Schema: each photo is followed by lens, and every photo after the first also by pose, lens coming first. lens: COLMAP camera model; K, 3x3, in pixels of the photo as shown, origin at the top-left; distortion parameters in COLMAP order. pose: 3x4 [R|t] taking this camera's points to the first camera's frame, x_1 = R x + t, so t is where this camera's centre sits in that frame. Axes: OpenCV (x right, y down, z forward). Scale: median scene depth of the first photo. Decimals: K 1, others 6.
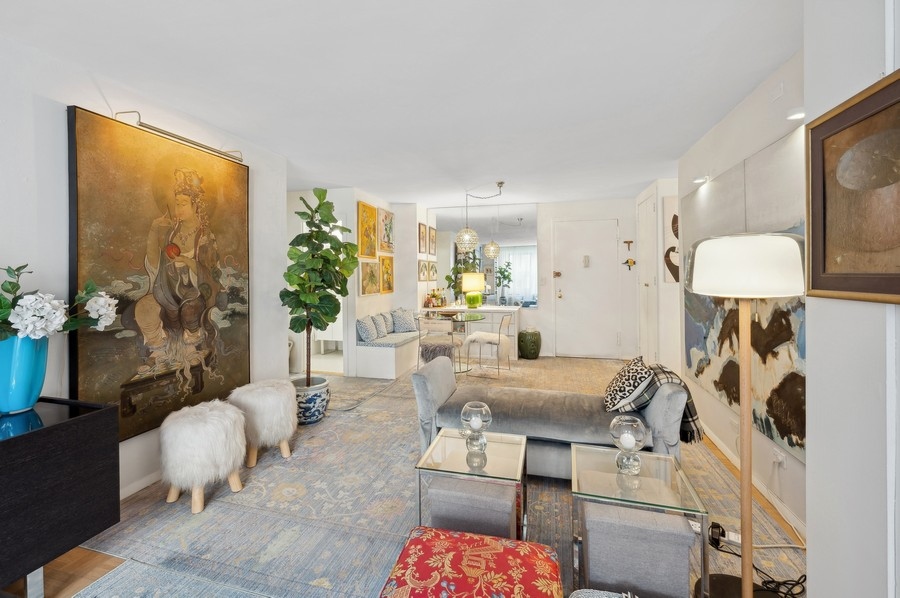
lens RADIAL K [[380.1, 0, 449.8], [0, 380.1, 273.6], [0, 0, 1]] dist [-0.000652, -0.000100]
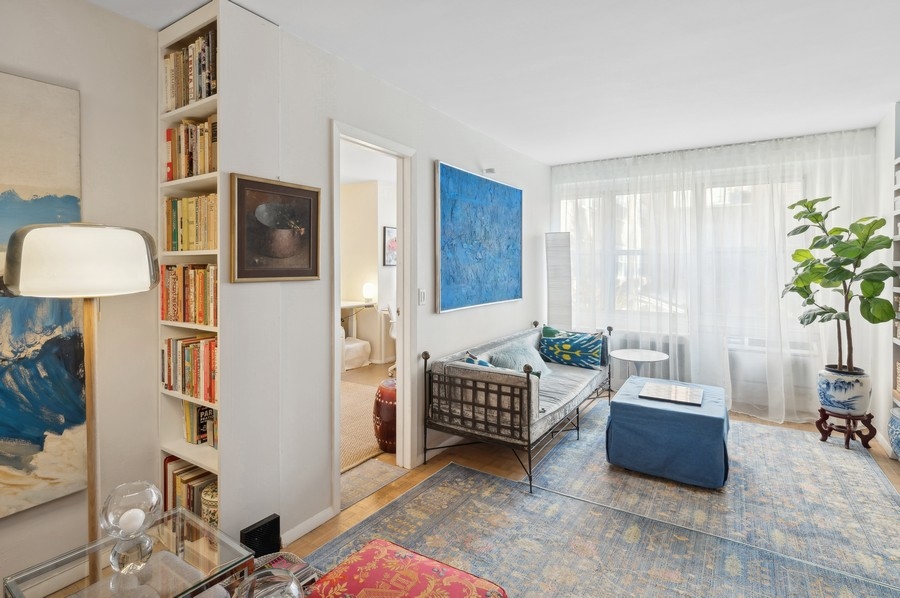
lens RADIAL K [[461.2, 0, 447.7], [0, 461.2, 264.8], [0, 0, 1]] dist [0.000990, 0.000055]
pose [[-0.950128, 0.003625, 0.311839, -0.394212], [0.003363, 0.999993, -0.001378, -0.008083], [-0.311842, -0.000261, -0.950134, 2.041781]]
